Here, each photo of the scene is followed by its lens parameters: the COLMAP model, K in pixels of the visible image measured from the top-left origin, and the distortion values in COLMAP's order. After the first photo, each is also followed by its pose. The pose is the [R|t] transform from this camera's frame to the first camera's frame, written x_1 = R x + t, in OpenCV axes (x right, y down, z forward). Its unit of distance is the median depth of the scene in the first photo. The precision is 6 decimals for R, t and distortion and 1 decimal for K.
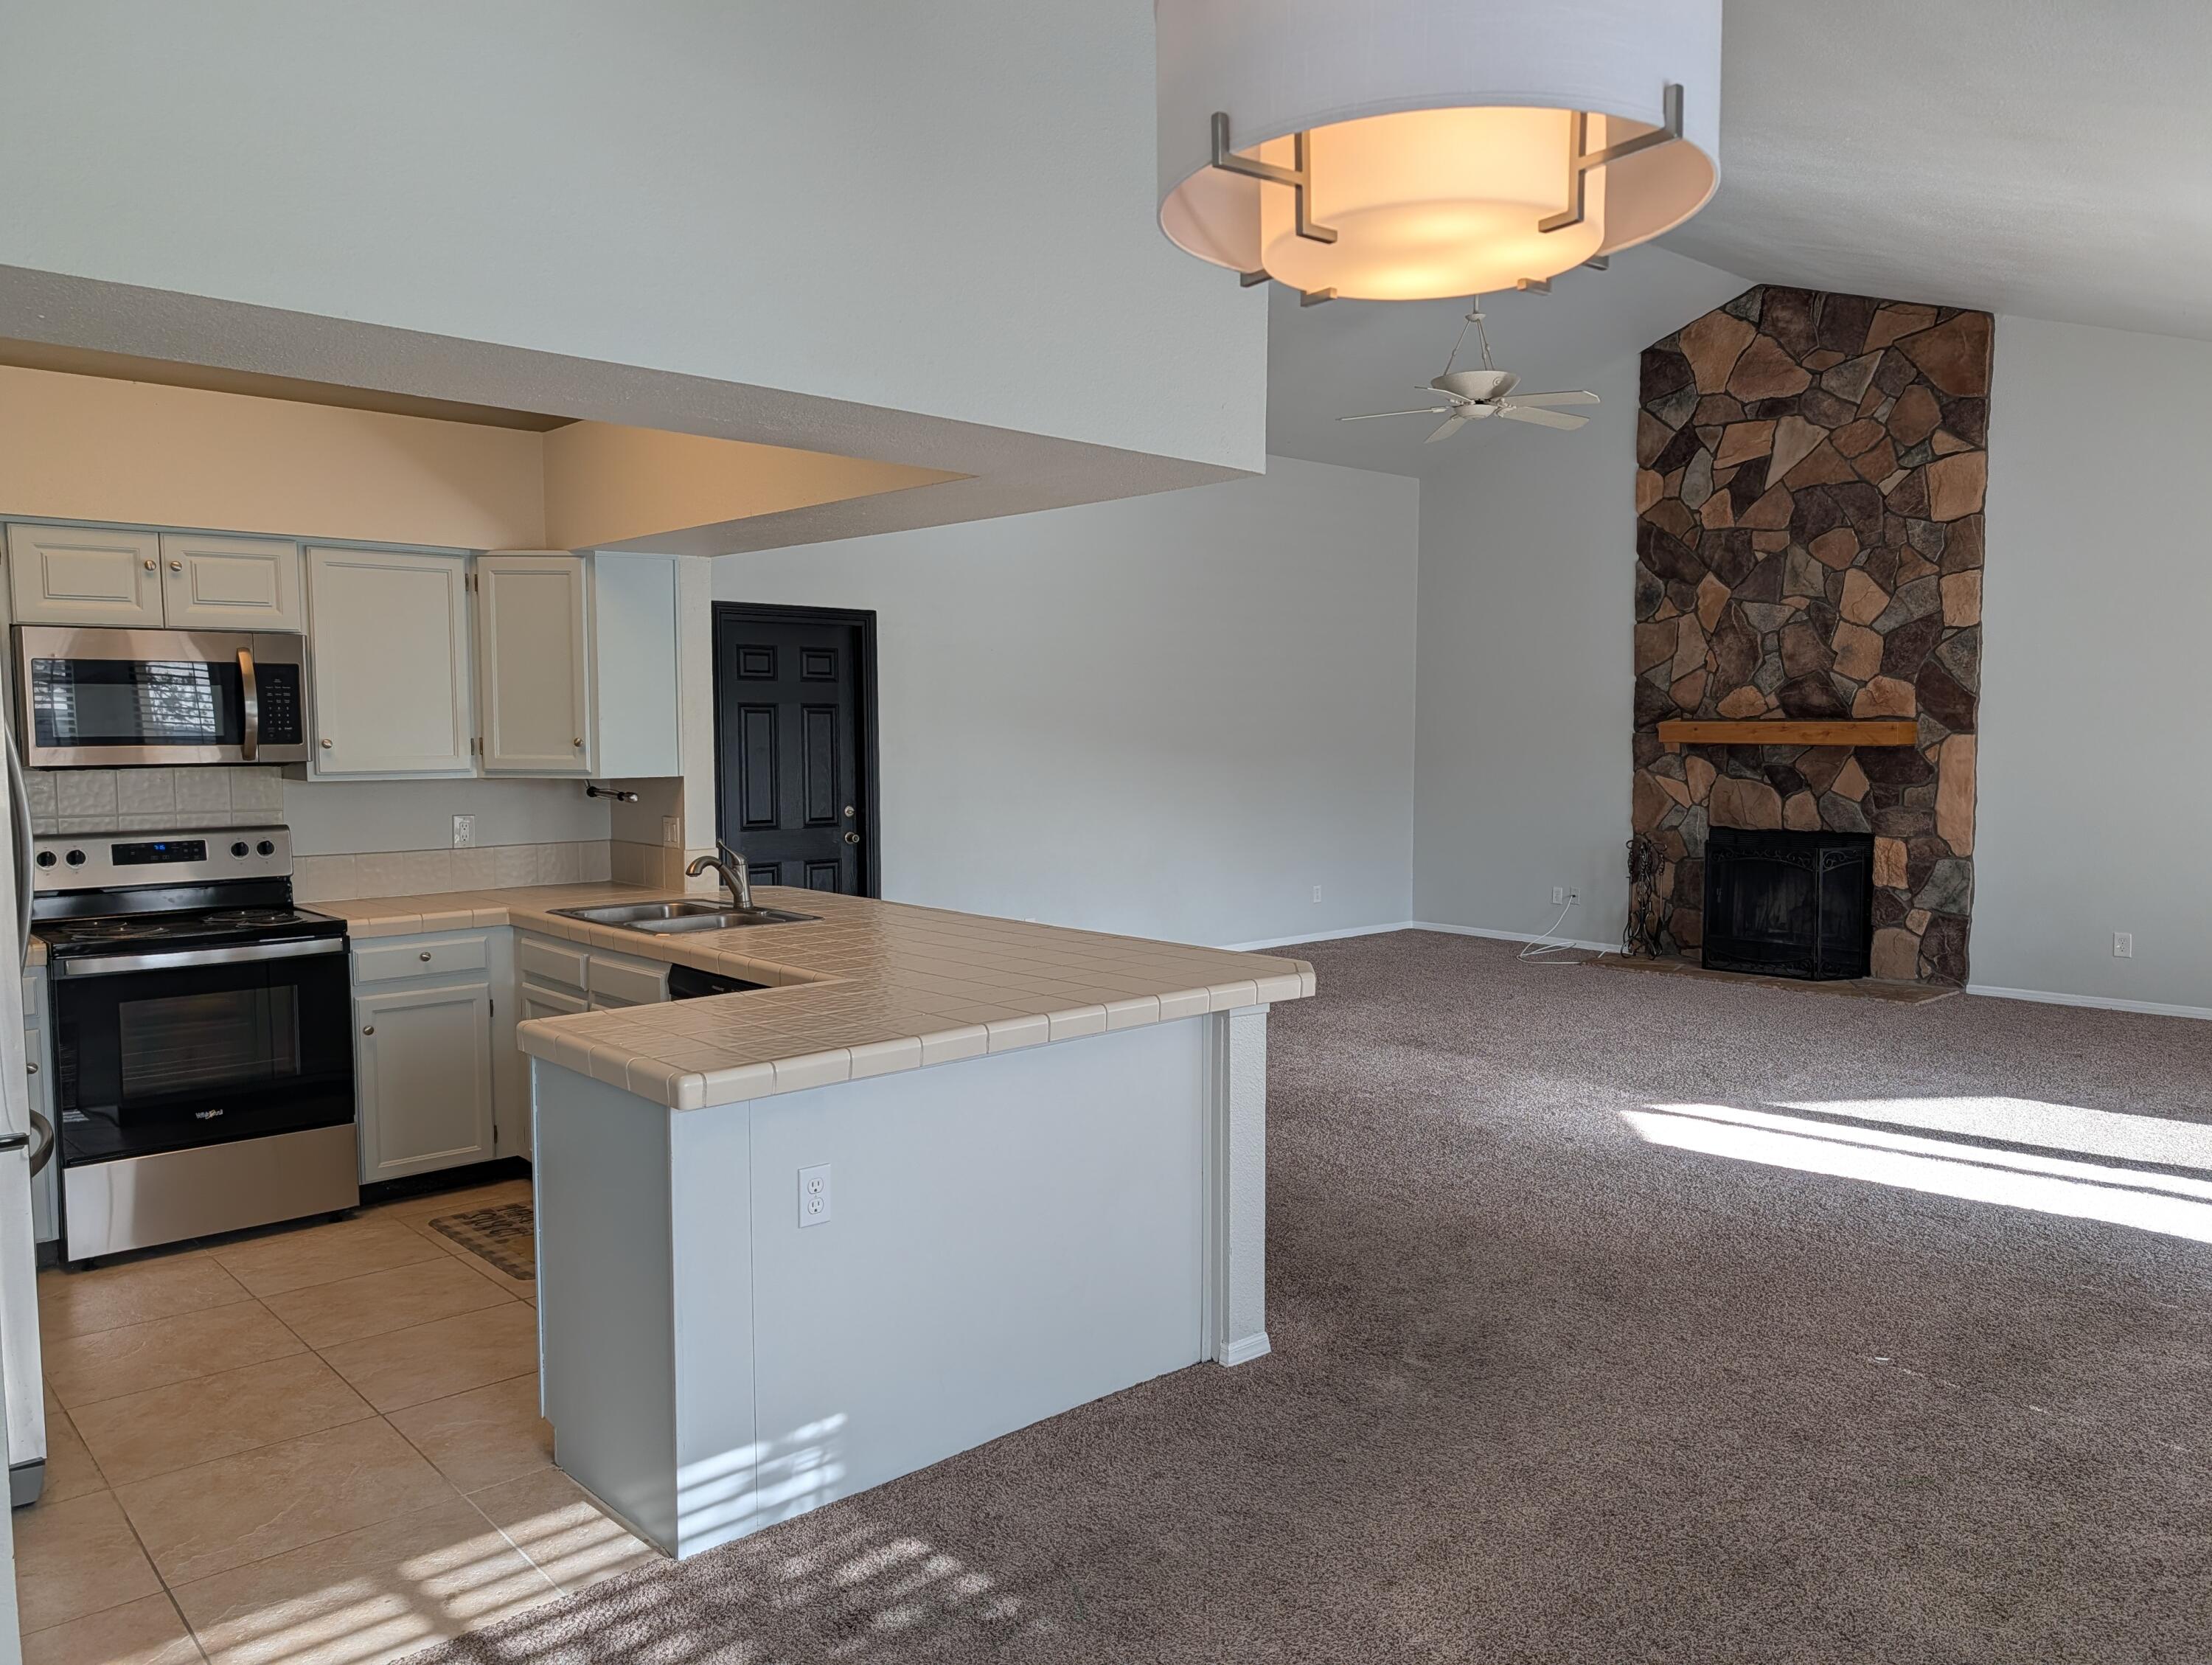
lens RADIAL K [[1582.6, 0, 1106.0], [0, 1582.6, 832.5], [0, 0, 1]] dist [0.028596, -0.032319]
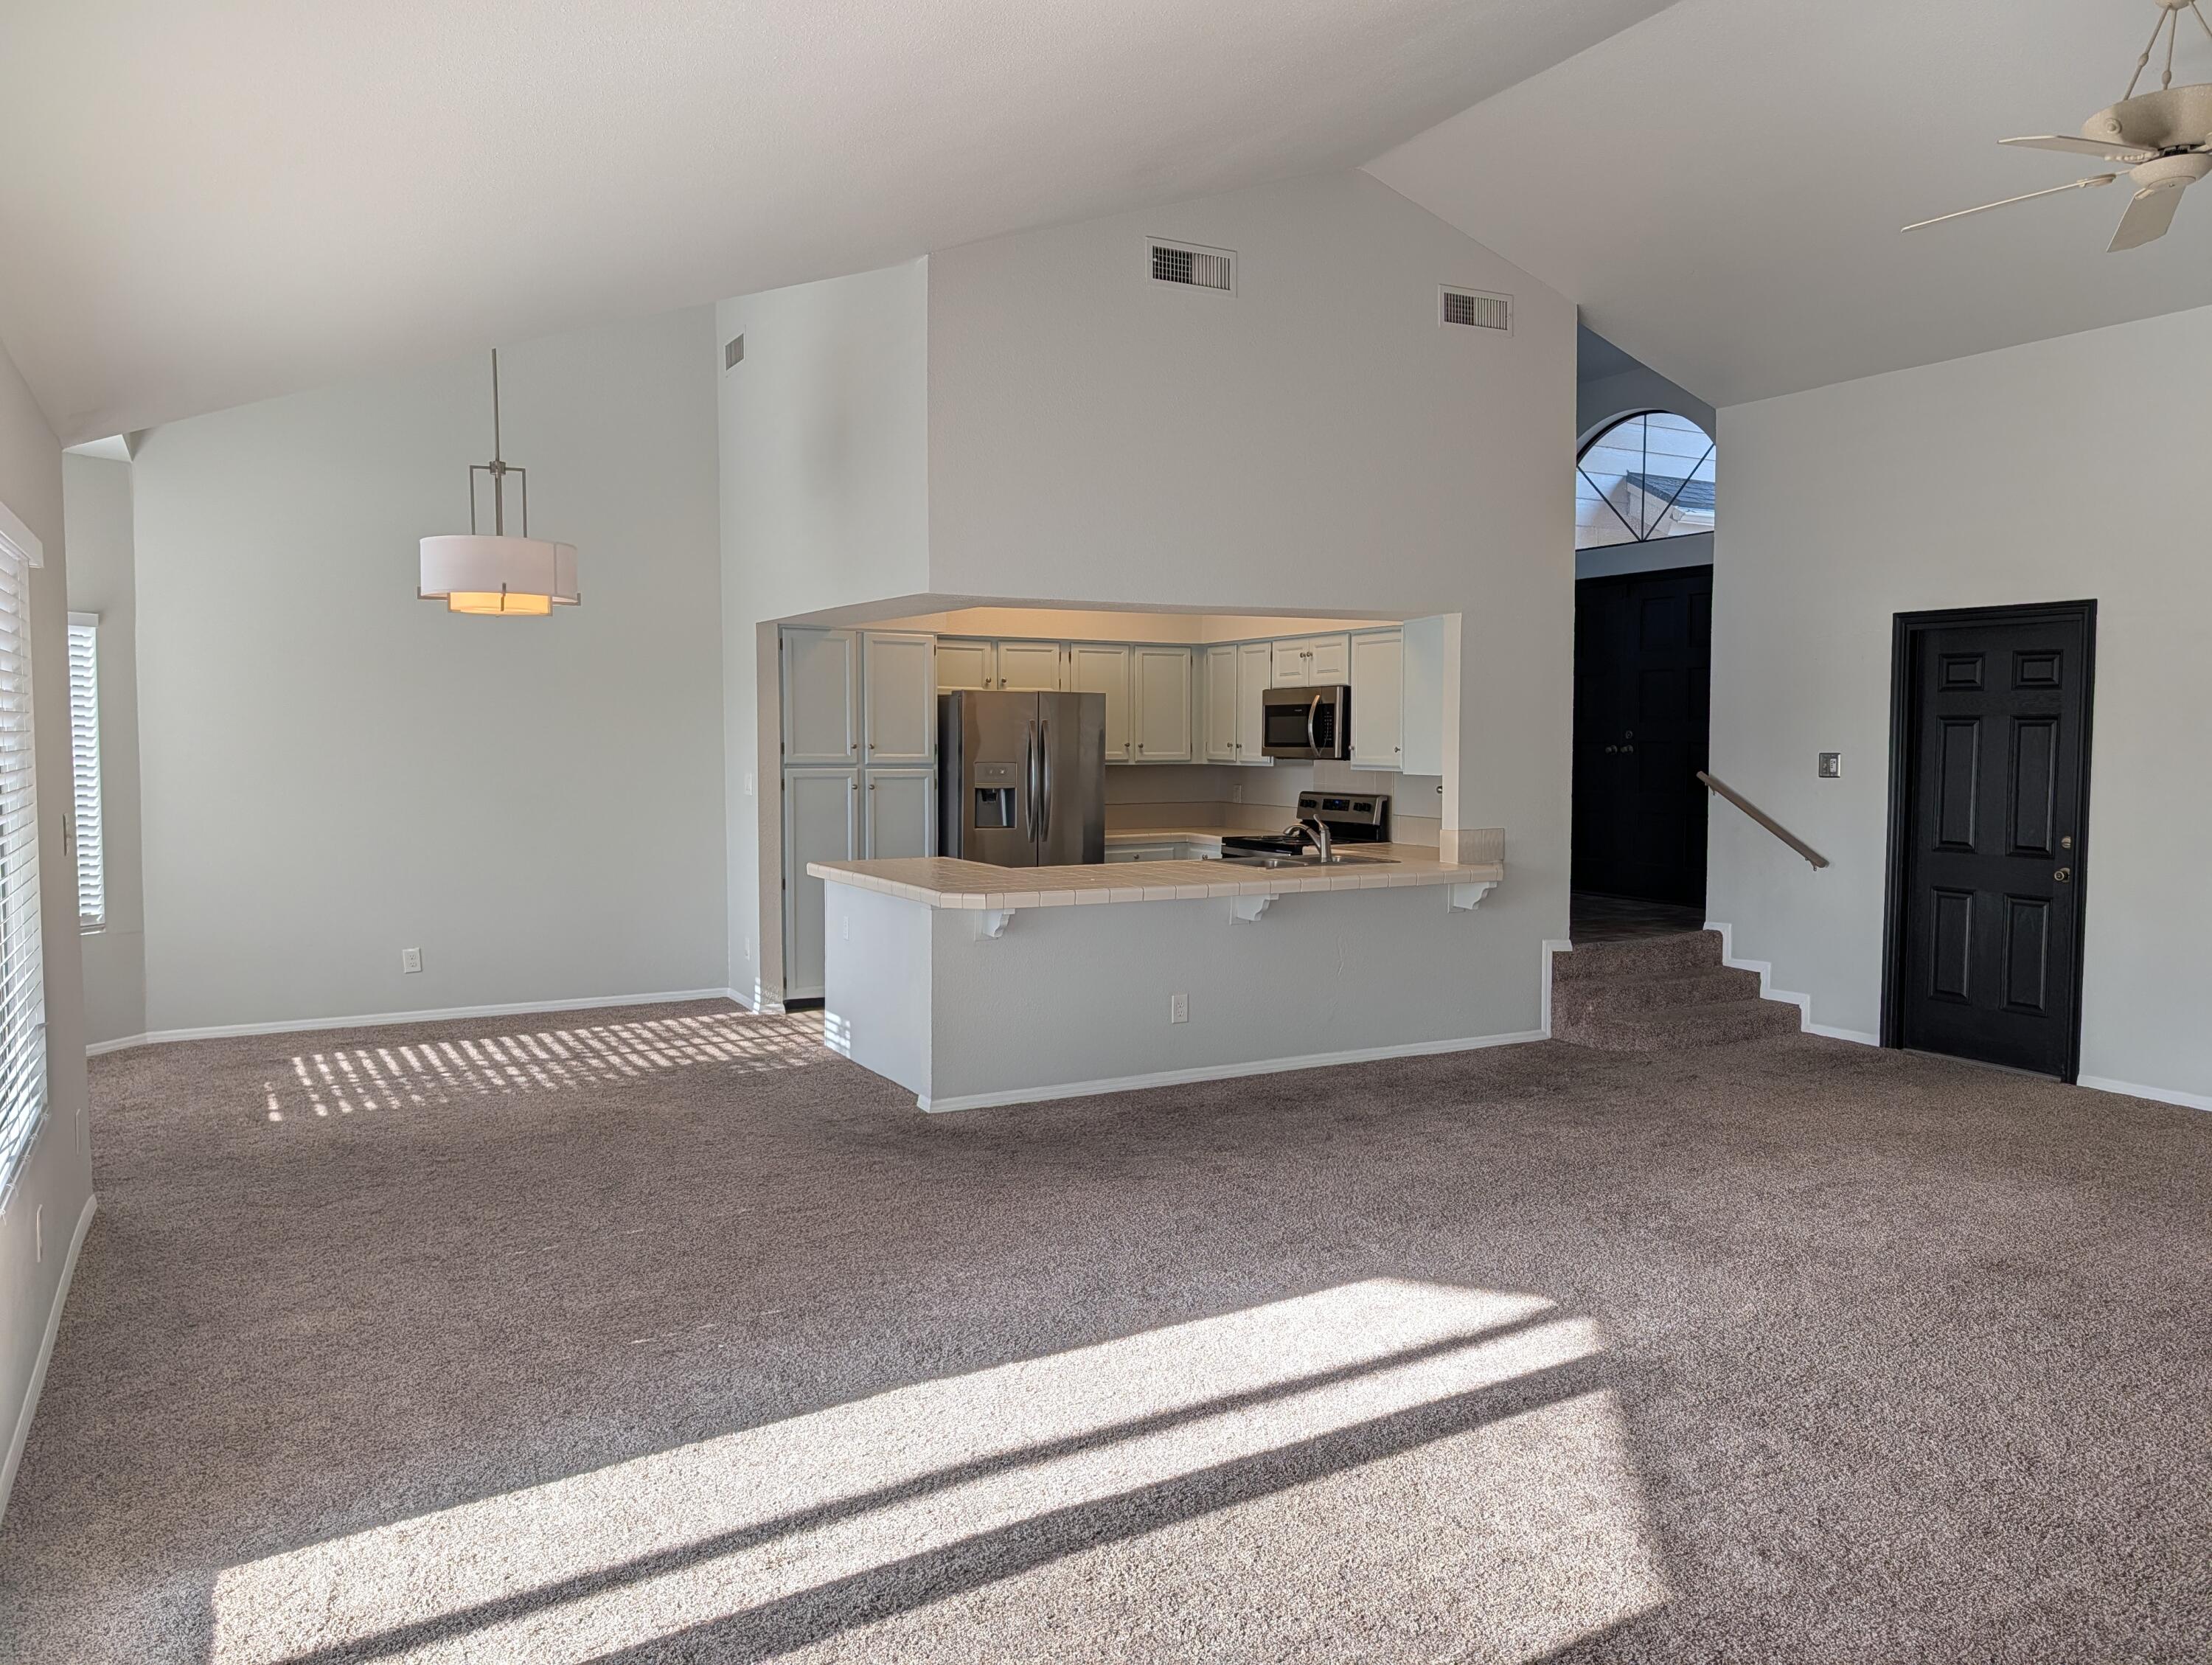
lens RADIAL K [[1582.6, 0, 1106.0], [0, 1582.6, 832.5], [0, 0, 1]] dist [0.028596, -0.032319]
pose [[-0.235421, 0.060963, -0.969980, 1.265657], [-0.068524, 0.994506, 0.079135, -0.083585], [0.969475, 0.085097, -0.229951, 1.158455]]
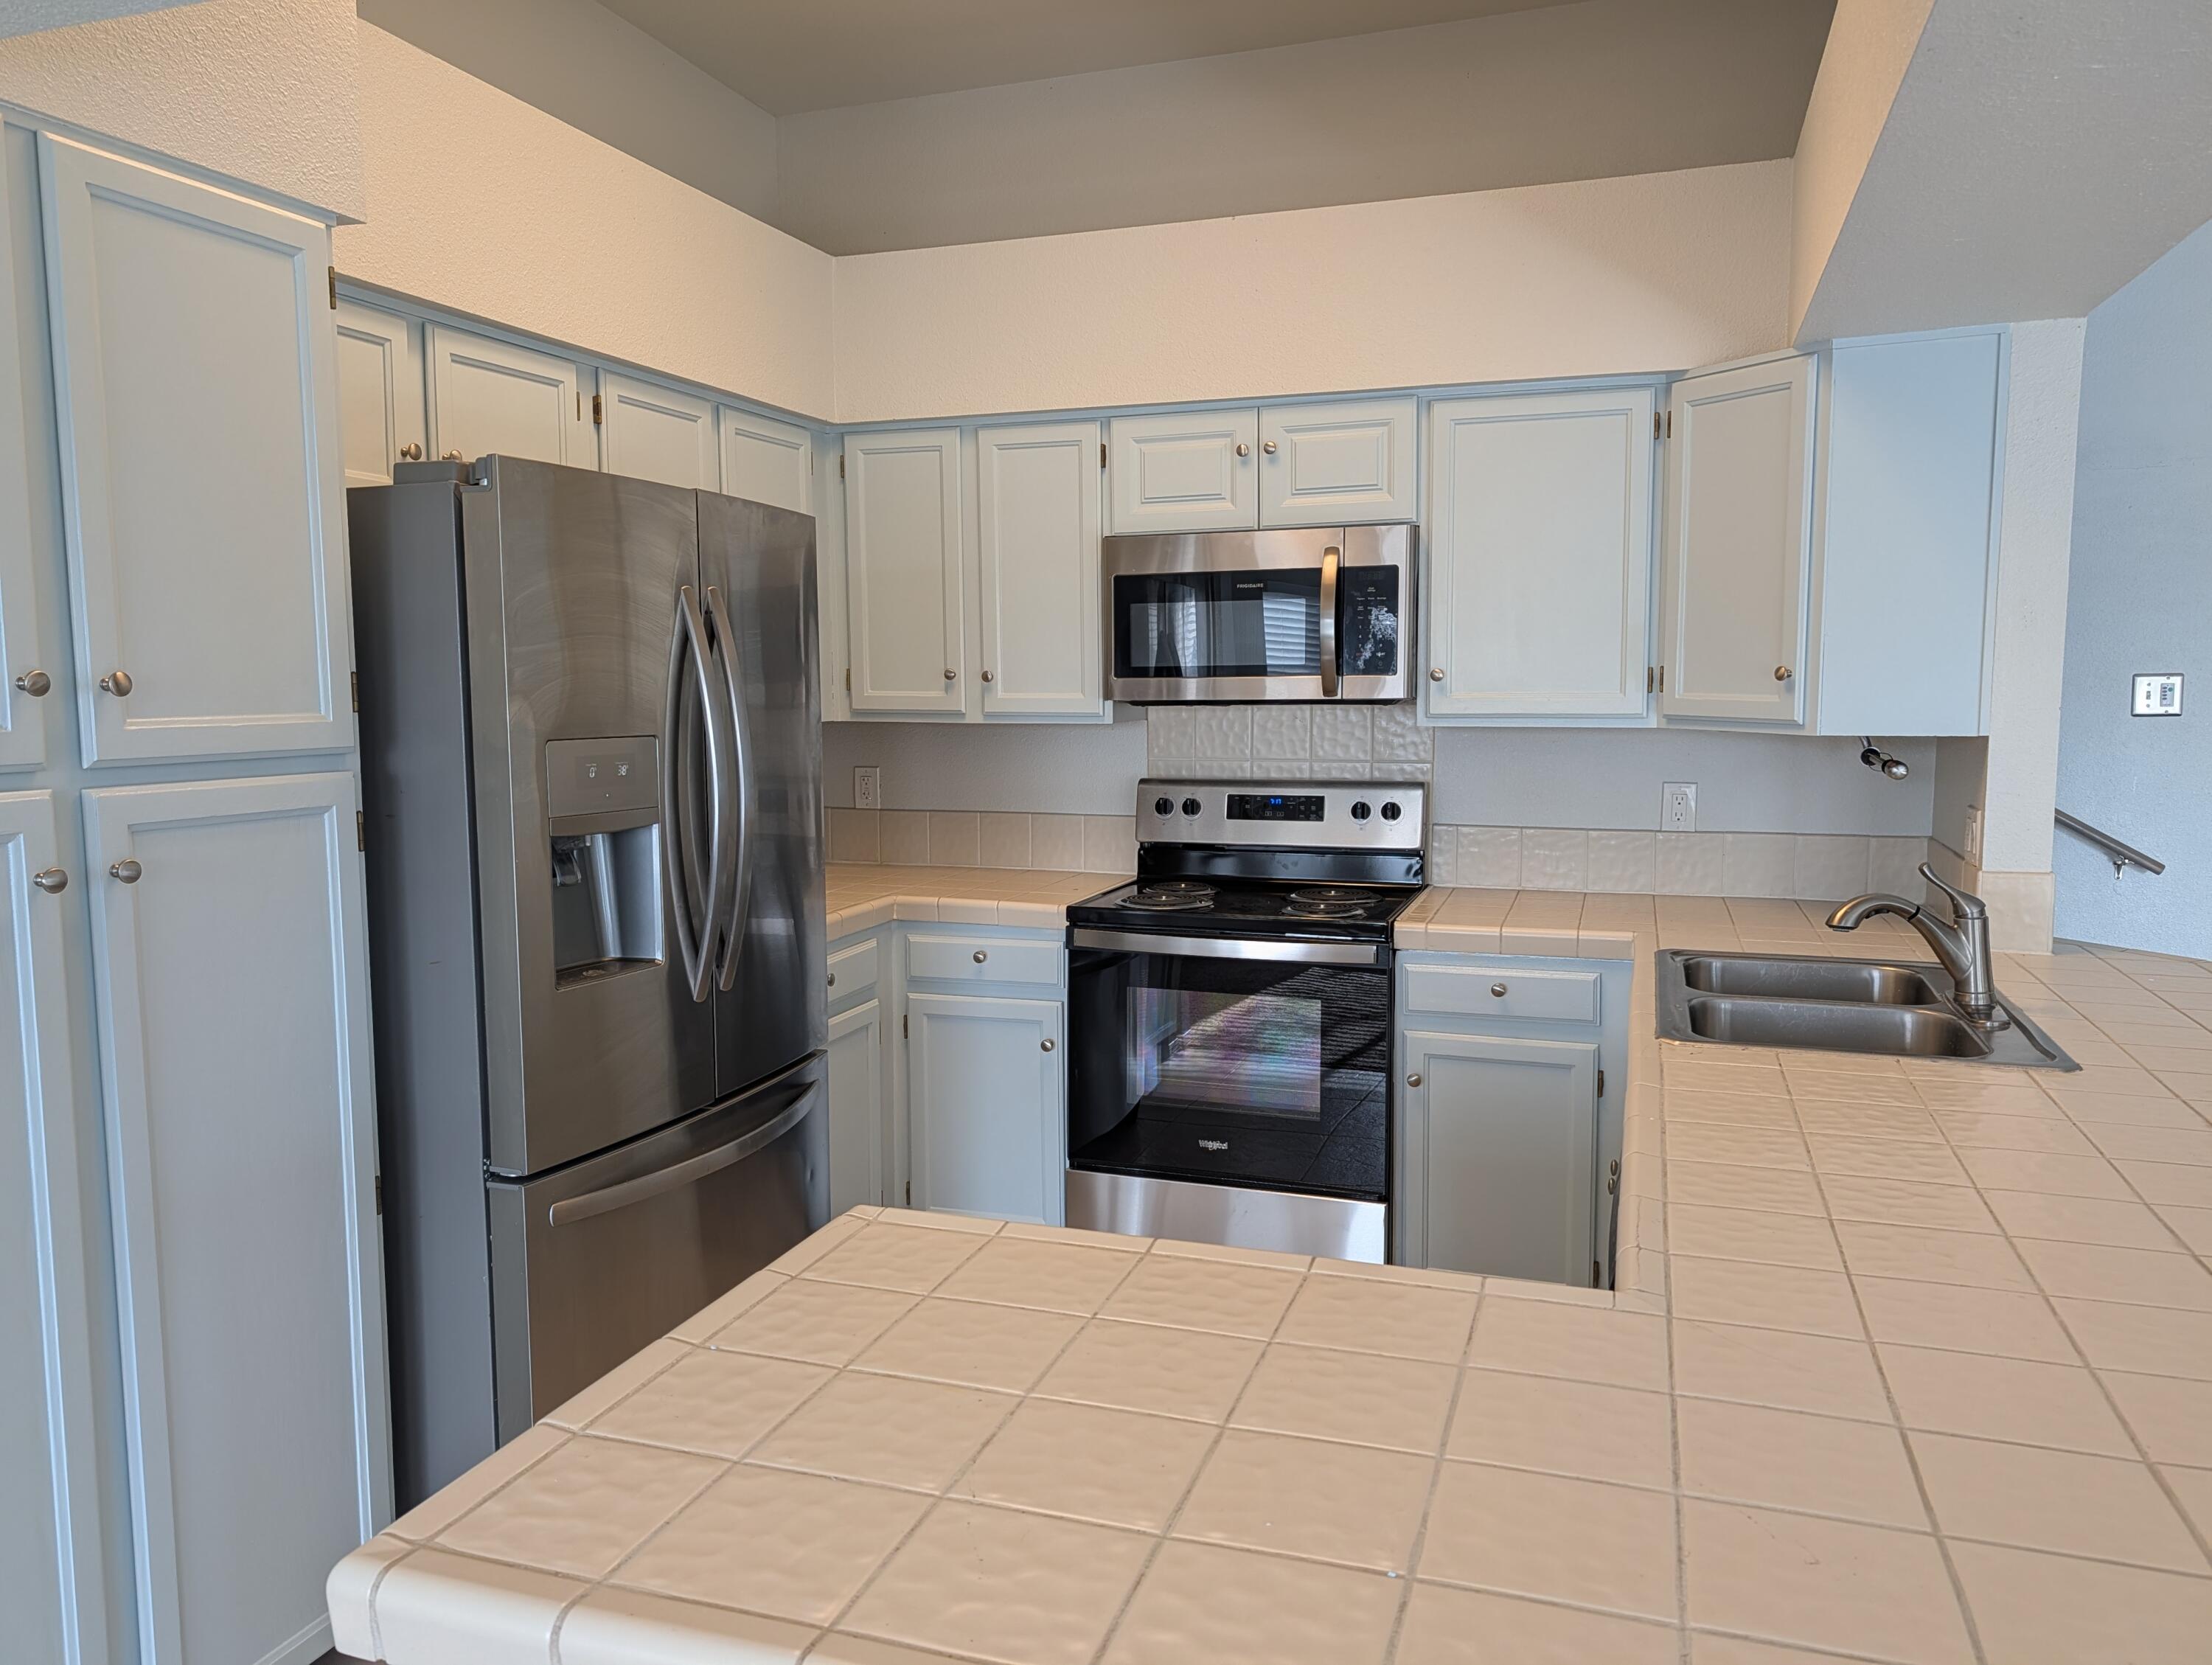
lens RADIAL K [[1582.6, 0, 1106.0], [0, 1582.6, 832.5], [0, 0, 1]] dist [0.028596, -0.032319]
pose [[0.479975, 0.087577, -0.872900, 0.075050], [-0.055181, 0.996048, 0.069590, -0.026374], [0.875545, 0.014766, 0.482911, 0.525492]]
